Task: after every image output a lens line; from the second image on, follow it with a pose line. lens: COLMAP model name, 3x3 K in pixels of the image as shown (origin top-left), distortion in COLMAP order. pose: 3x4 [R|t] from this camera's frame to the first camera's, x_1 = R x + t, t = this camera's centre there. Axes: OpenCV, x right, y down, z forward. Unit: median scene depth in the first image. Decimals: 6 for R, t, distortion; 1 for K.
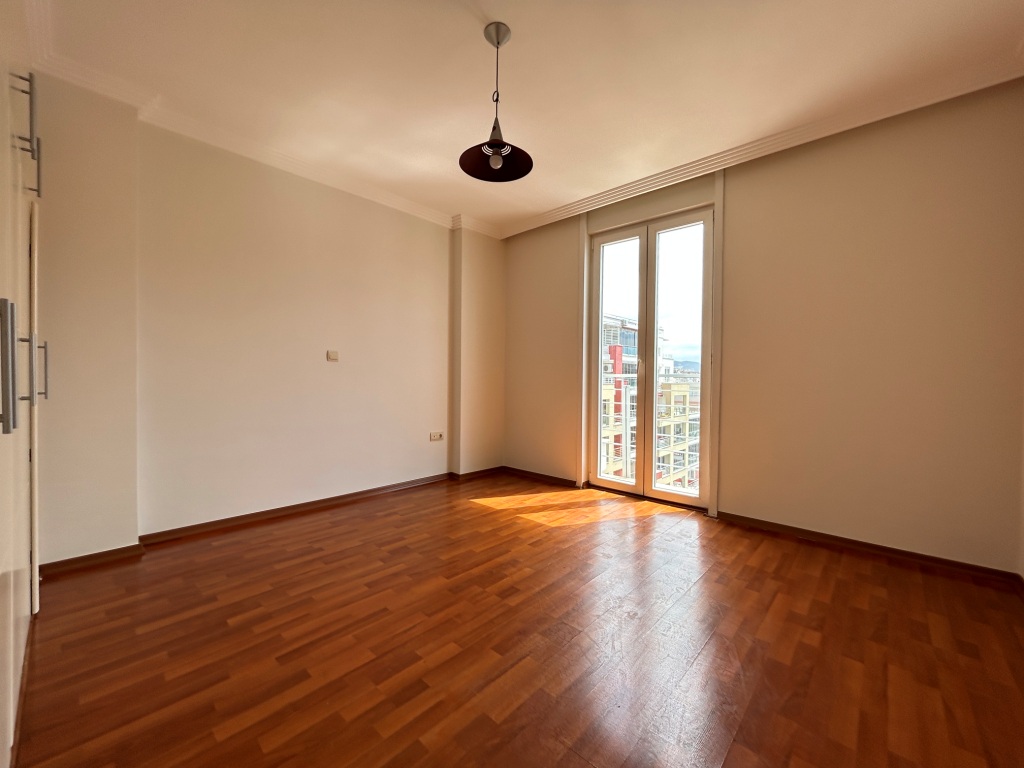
lens RADIAL K [[413.9, 0, 508.2], [0, 413.9, 386.4], [0, 0, 1]] dist [-0.000735, 0.000037]
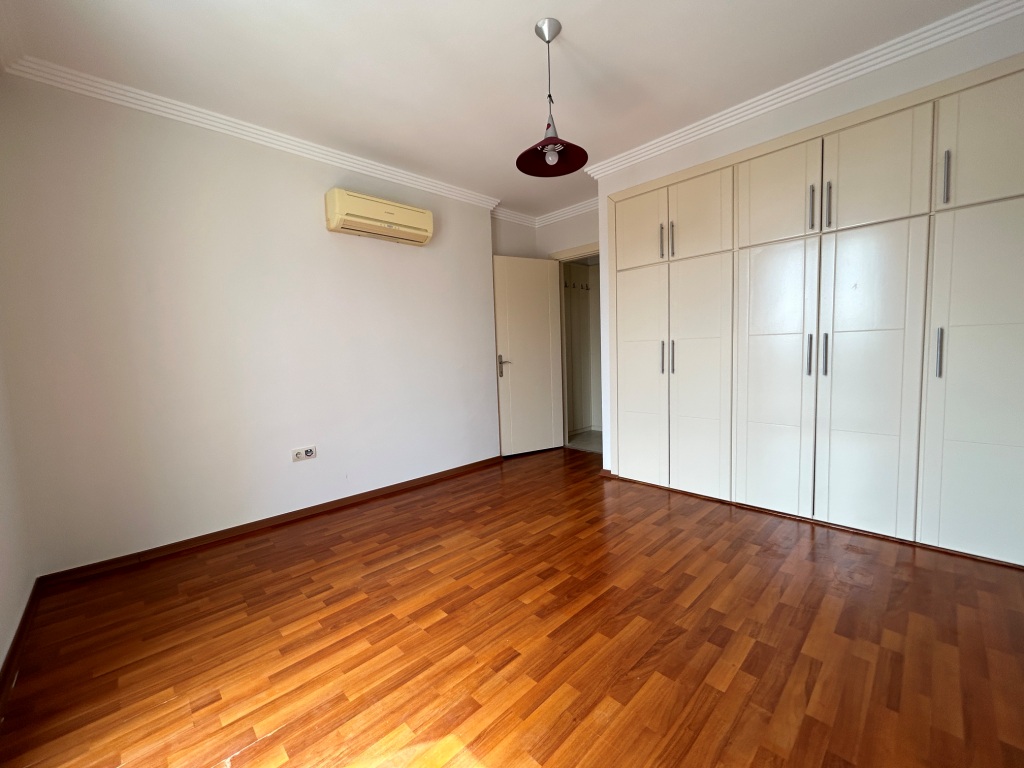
lens RADIAL K [[413.9, 0, 508.2], [0, 413.9, 386.4], [0, 0, 1]] dist [-0.000735, 0.000037]
pose [[-0.997733, 0.019804, 0.064314, 0.022574], [0.026277, 0.994497, 0.101417, -0.077602], [-0.061951, 0.102877, -0.992763, 1.850966]]
